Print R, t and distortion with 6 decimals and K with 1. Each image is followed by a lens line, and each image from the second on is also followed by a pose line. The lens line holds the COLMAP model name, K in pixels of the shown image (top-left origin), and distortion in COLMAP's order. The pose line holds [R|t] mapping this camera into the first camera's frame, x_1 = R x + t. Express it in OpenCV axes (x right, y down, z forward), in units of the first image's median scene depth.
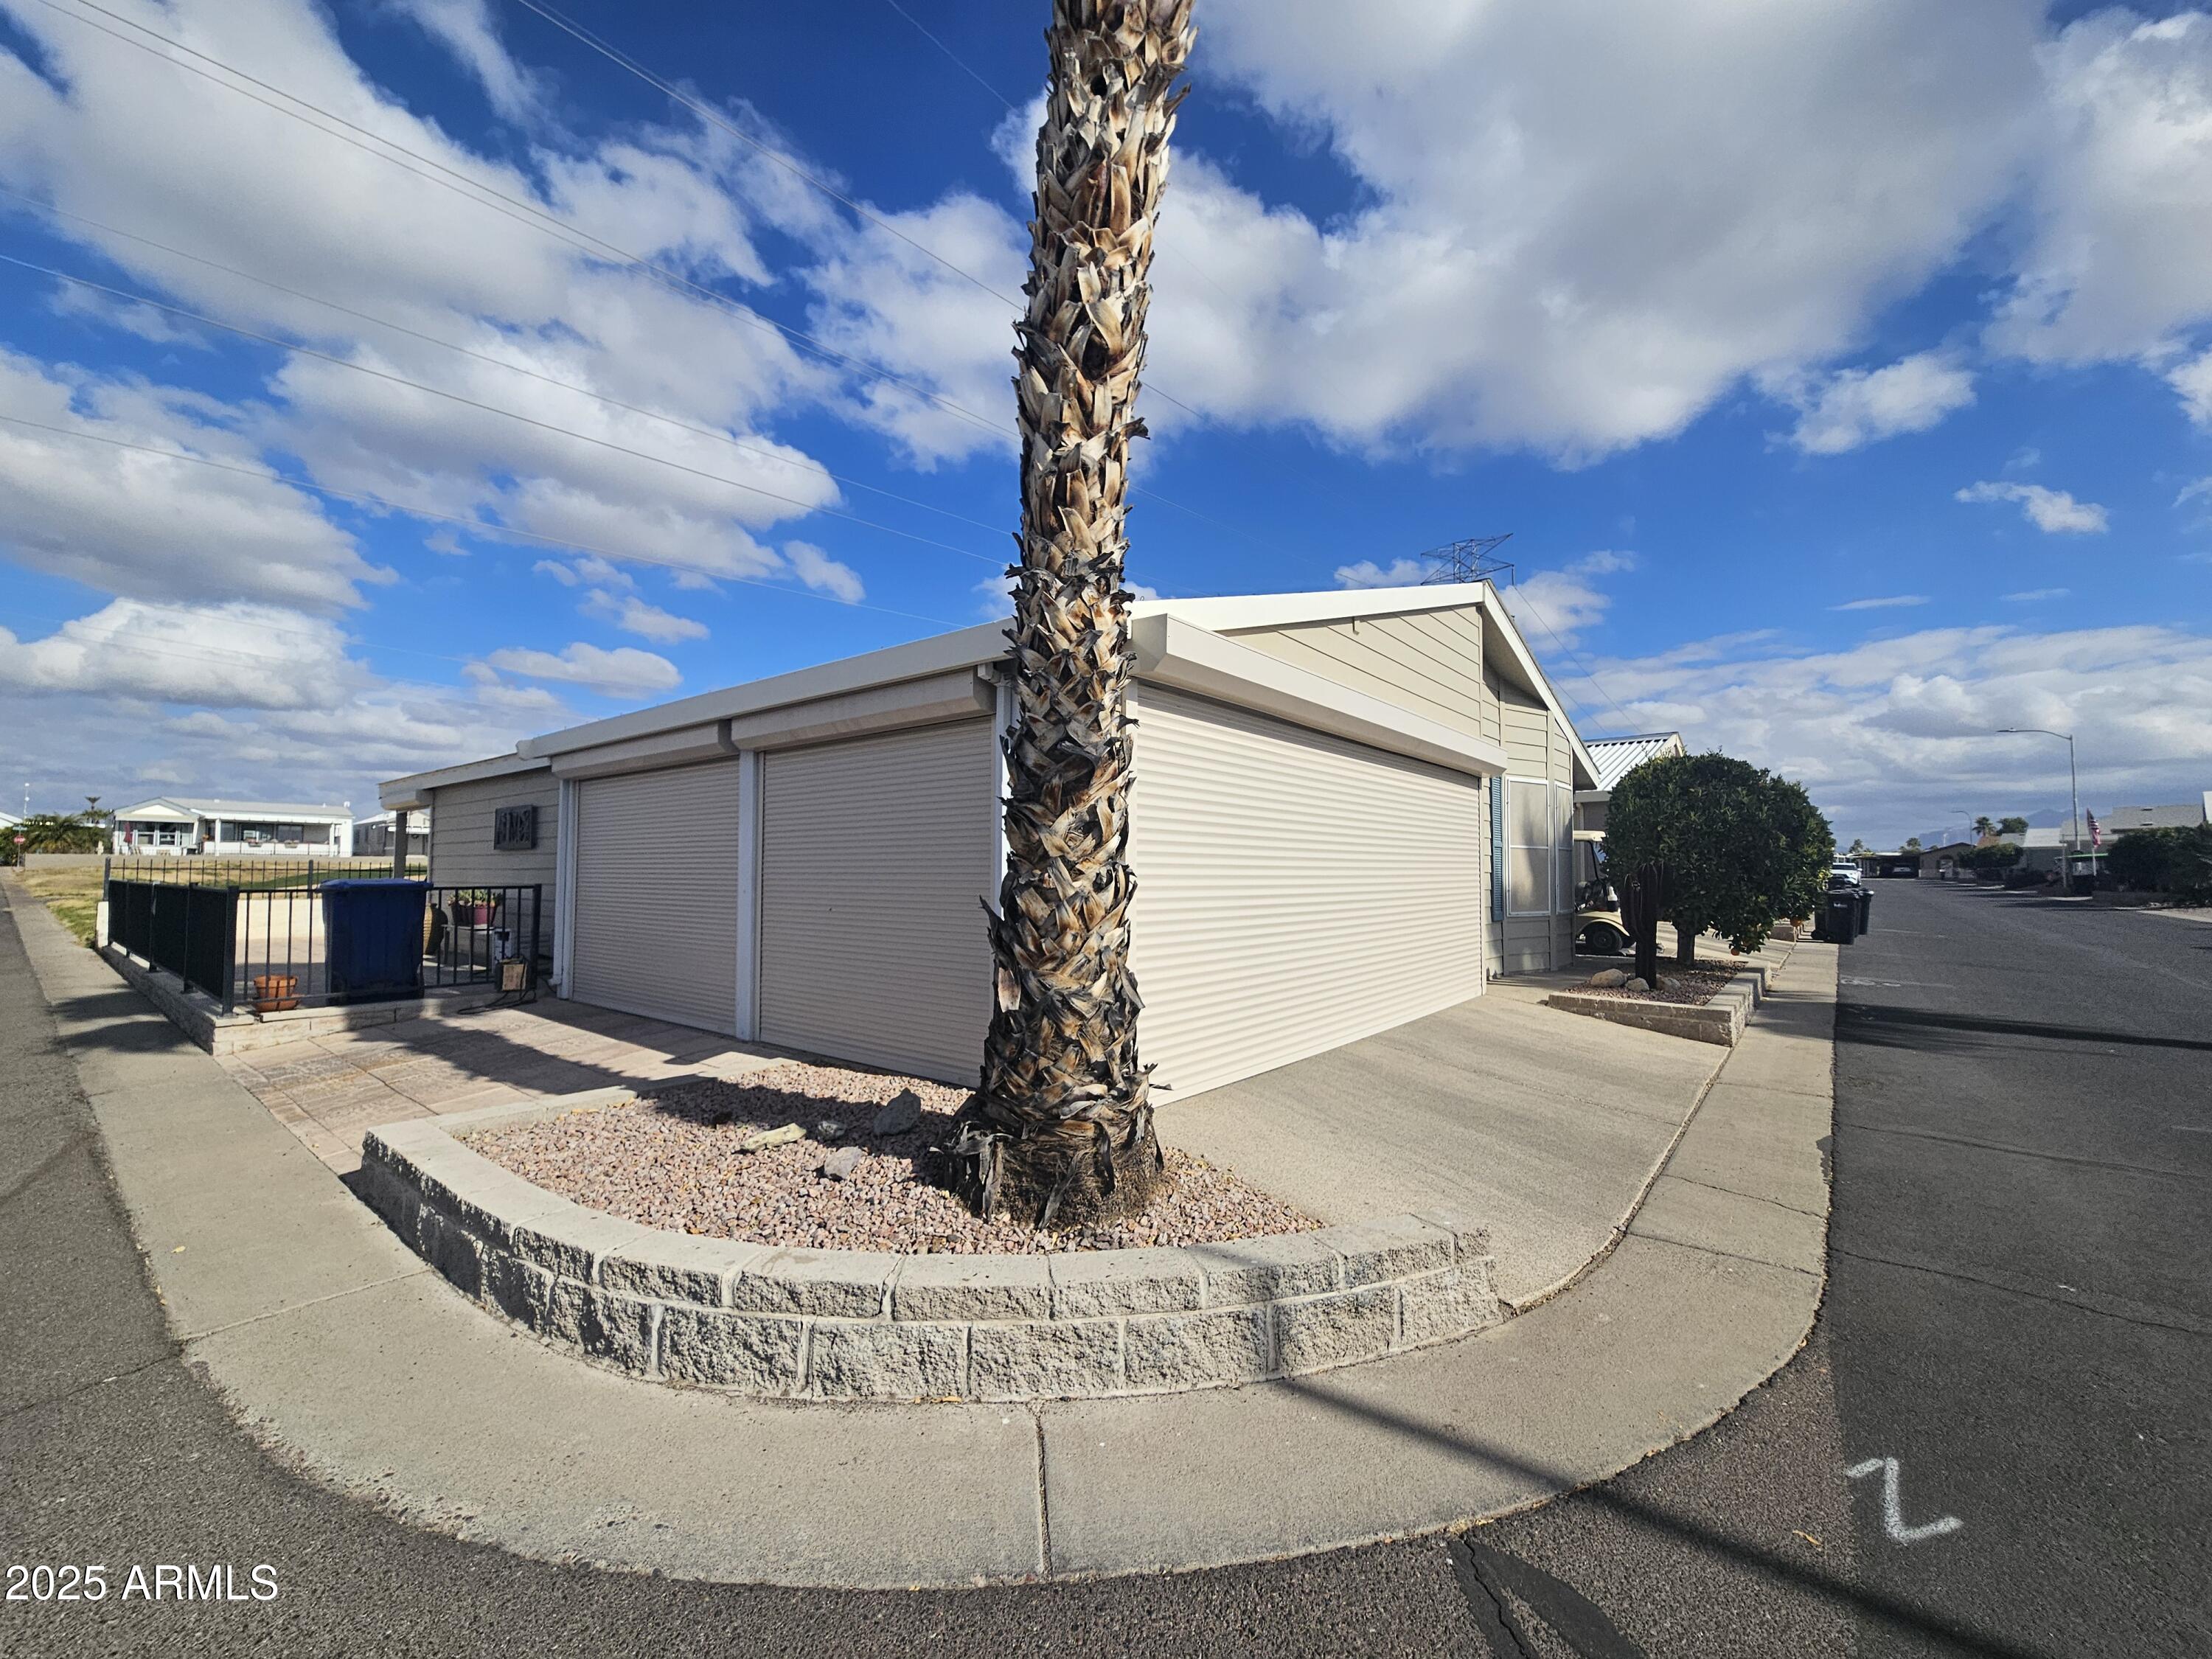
lens RADIAL K [[909.1, 0, 1119.7], [0, 909.1, 832.3], [0, 0, 1]] dist [-0.003517, 0.003016]
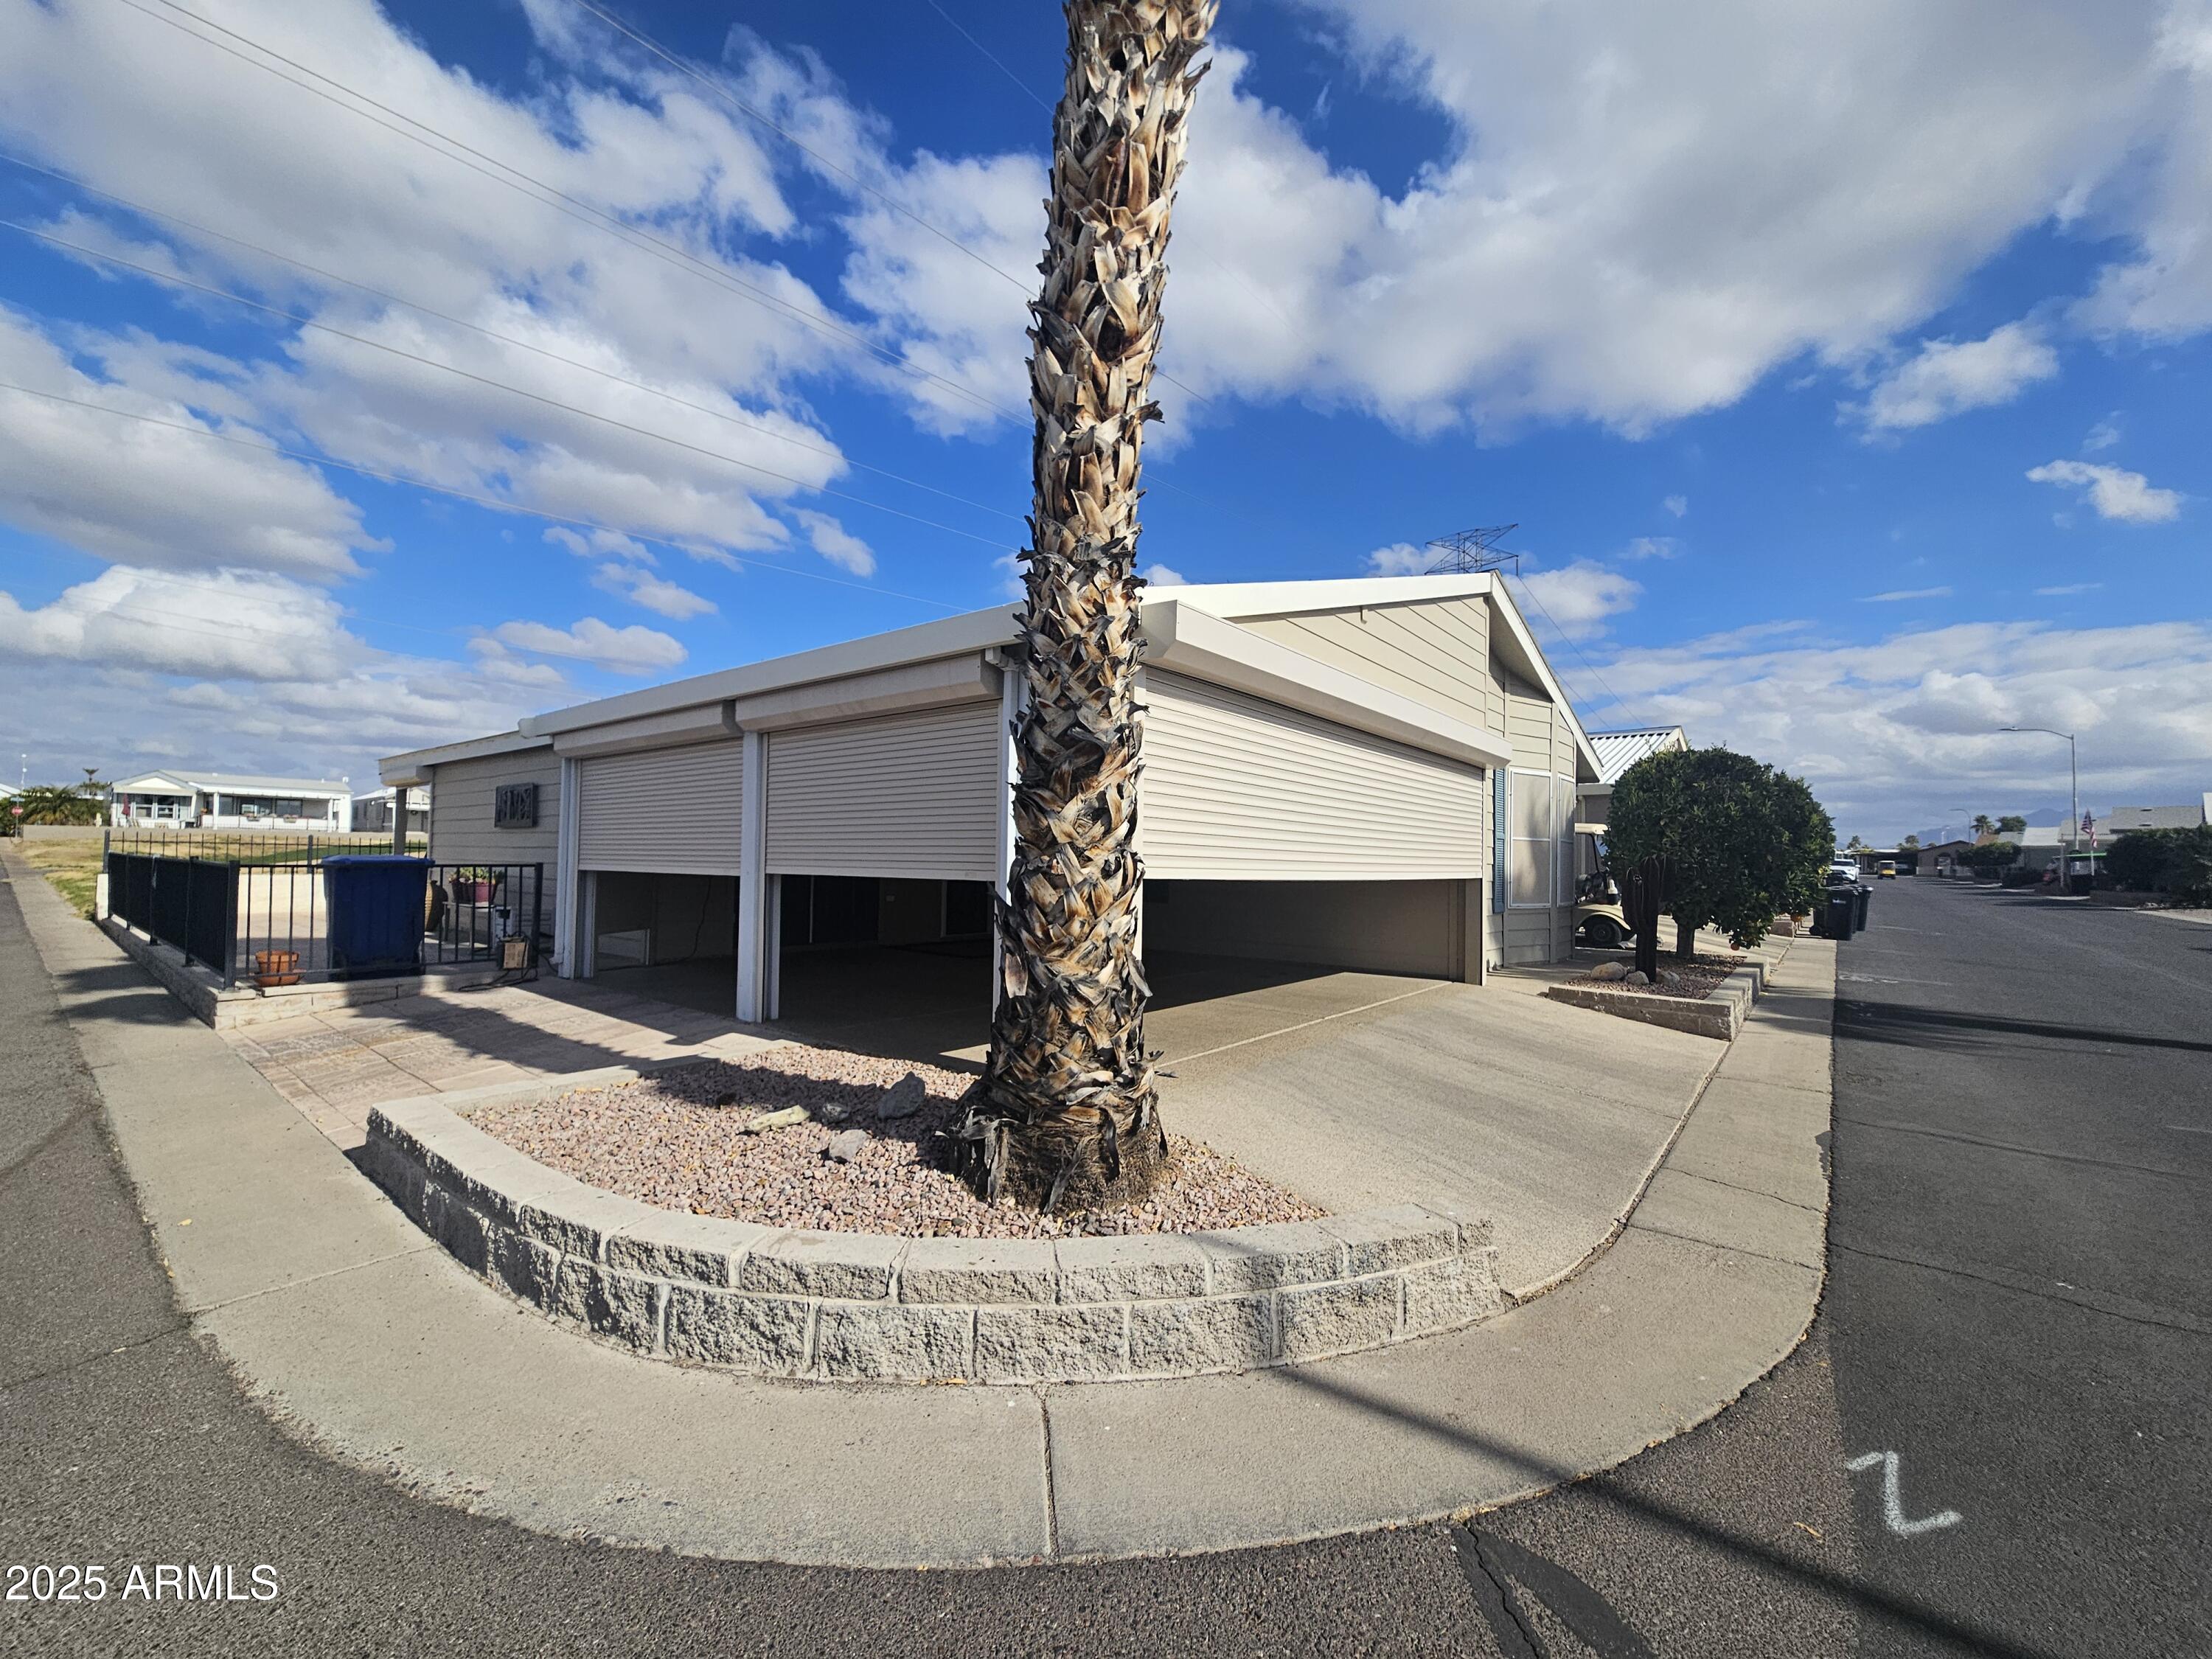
lens RADIAL K [[909.1, 0, 1118.8], [0, 909.1, 832.2], [0, 0, 1]] dist [-0.003517, 0.003016]
pose [[0.999905, 0.013732, 0.000775, -0.011361], [-0.013742, 0.999793, 0.015011, -0.000771], [-0.000568, -0.015020, 0.999887, 0.003094]]
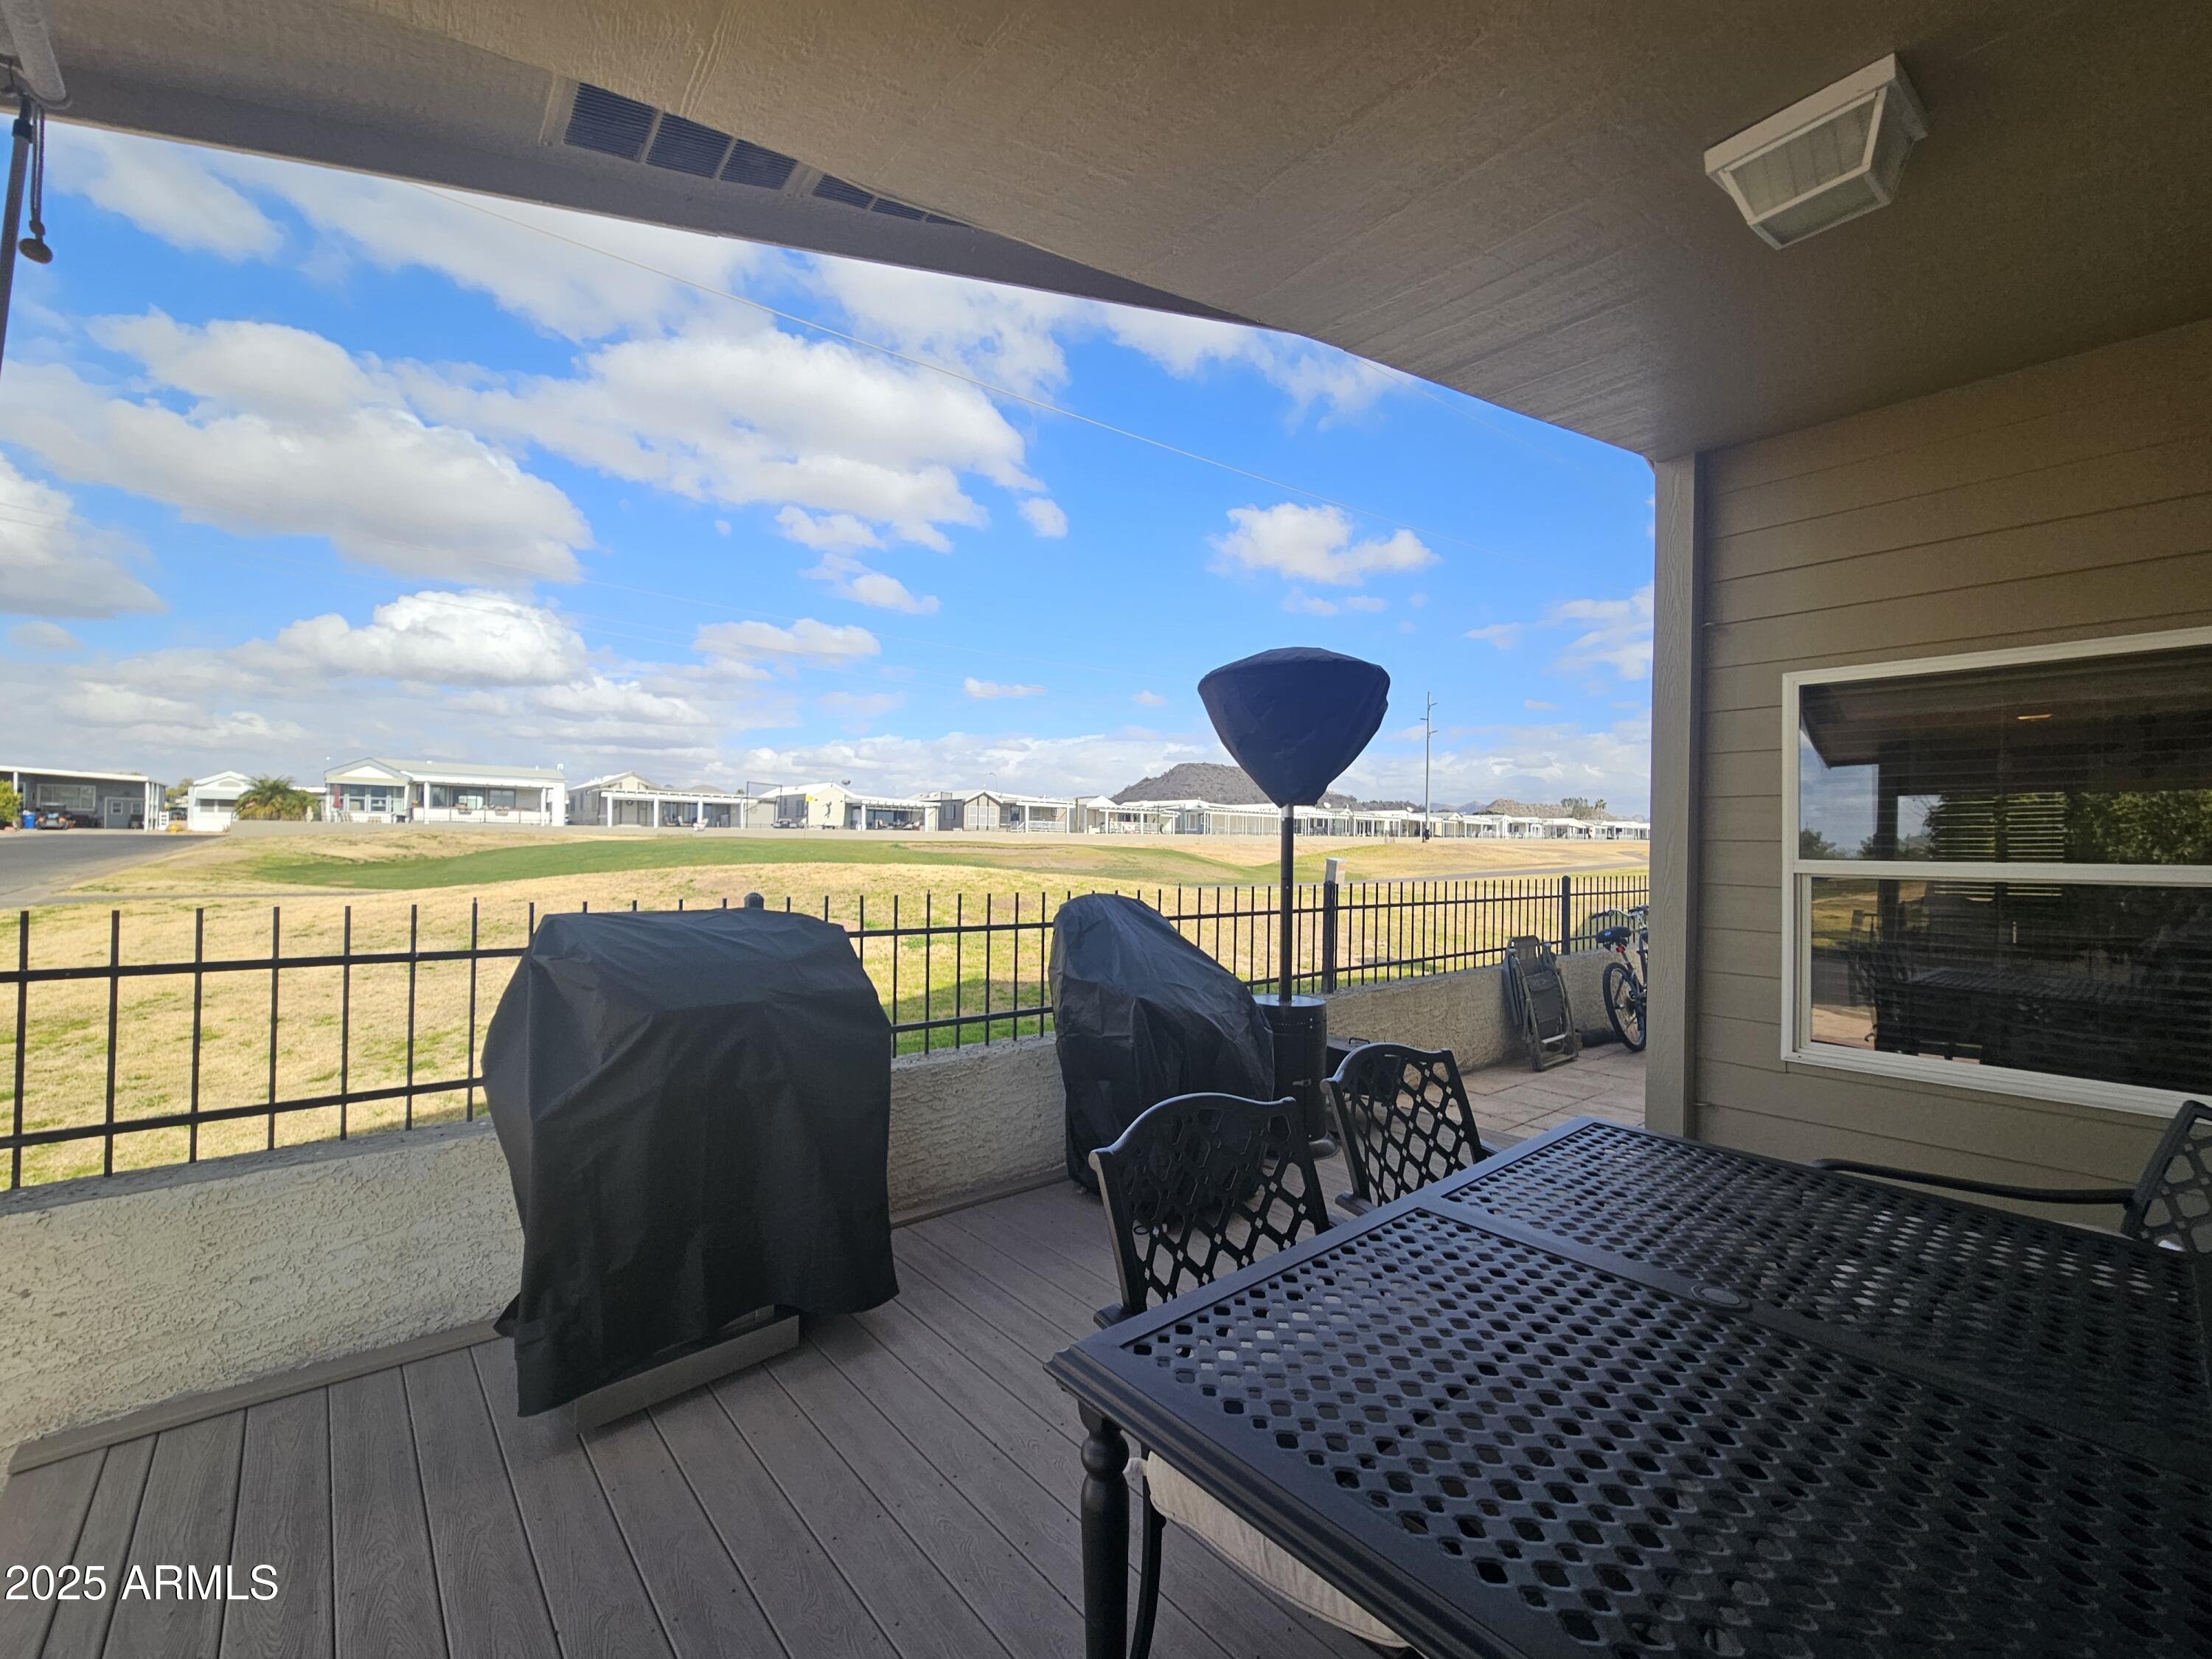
lens RADIAL K [[909.1, 0, 1103.3], [0, 909.1, 822.5], [0, 0, 1]] dist [-0.003517, 0.003016]
pose [[0.981869, 0.006881, -0.189437, -3.383035], [-0.003362, 0.999816, 0.018890, 0.104168], [0.189532, -0.017911, 0.981711, 4.758476]]
